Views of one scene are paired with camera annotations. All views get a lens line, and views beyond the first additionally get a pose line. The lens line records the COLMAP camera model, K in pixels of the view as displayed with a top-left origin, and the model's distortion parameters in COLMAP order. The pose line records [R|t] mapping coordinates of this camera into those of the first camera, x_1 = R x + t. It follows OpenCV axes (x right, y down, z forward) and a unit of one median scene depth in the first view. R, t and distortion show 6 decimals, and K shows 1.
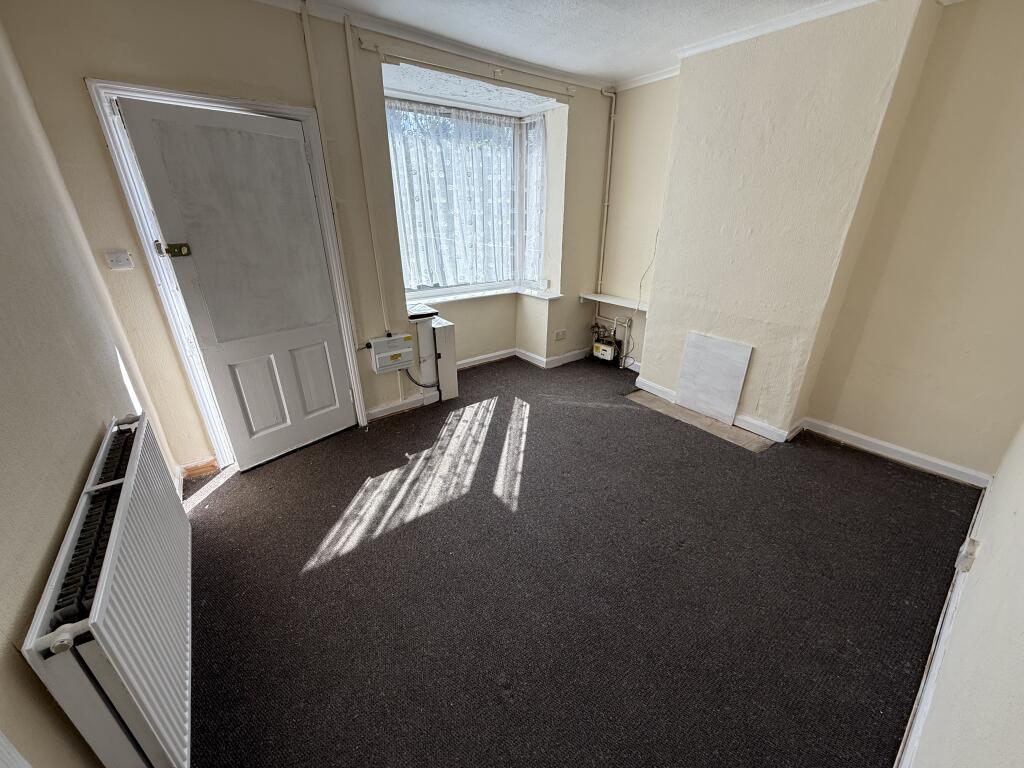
lens RADIAL K [[408.2, 0, 511.1], [0, 408.2, 385.7], [0, 0, 1]] dist [0.003095, -0.000610]
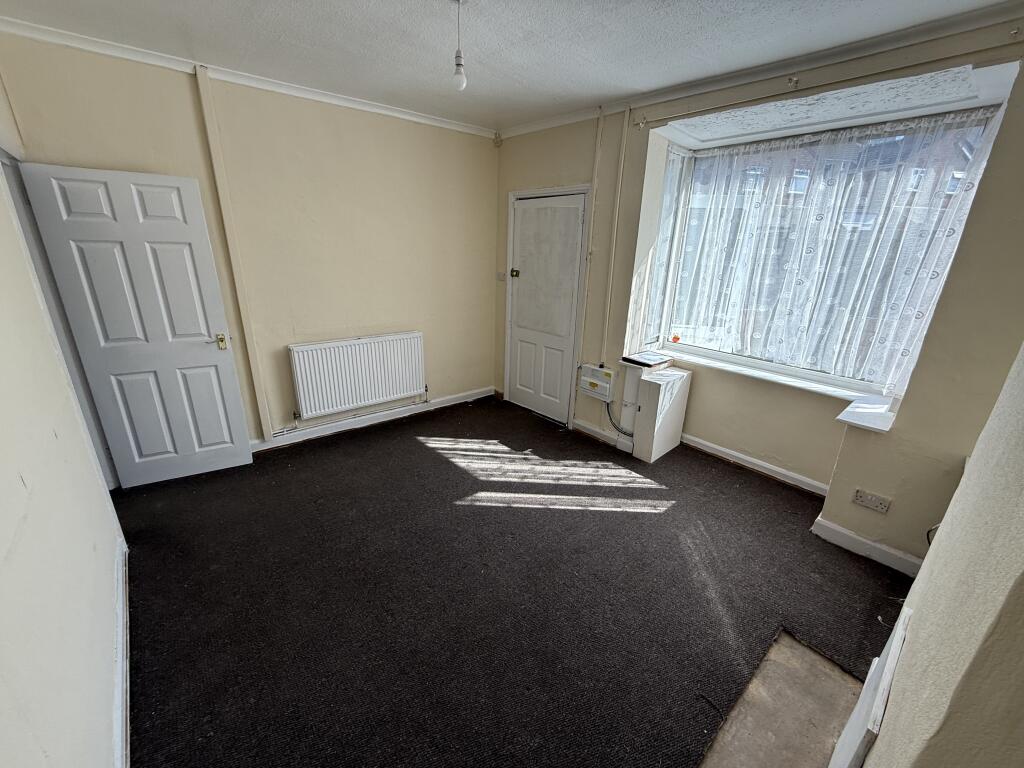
lens RADIAL K [[408.2, 0, 508.0], [0, 408.2, 386.2], [0, 0, 1]] dist [0.003095, -0.000610]
pose [[0.053612, 0.324575, -0.944339, 0.798890], [-0.423535, 0.863811, 0.272852, -0.288681], [0.904292, 0.385333, 0.183779, 0.623512]]
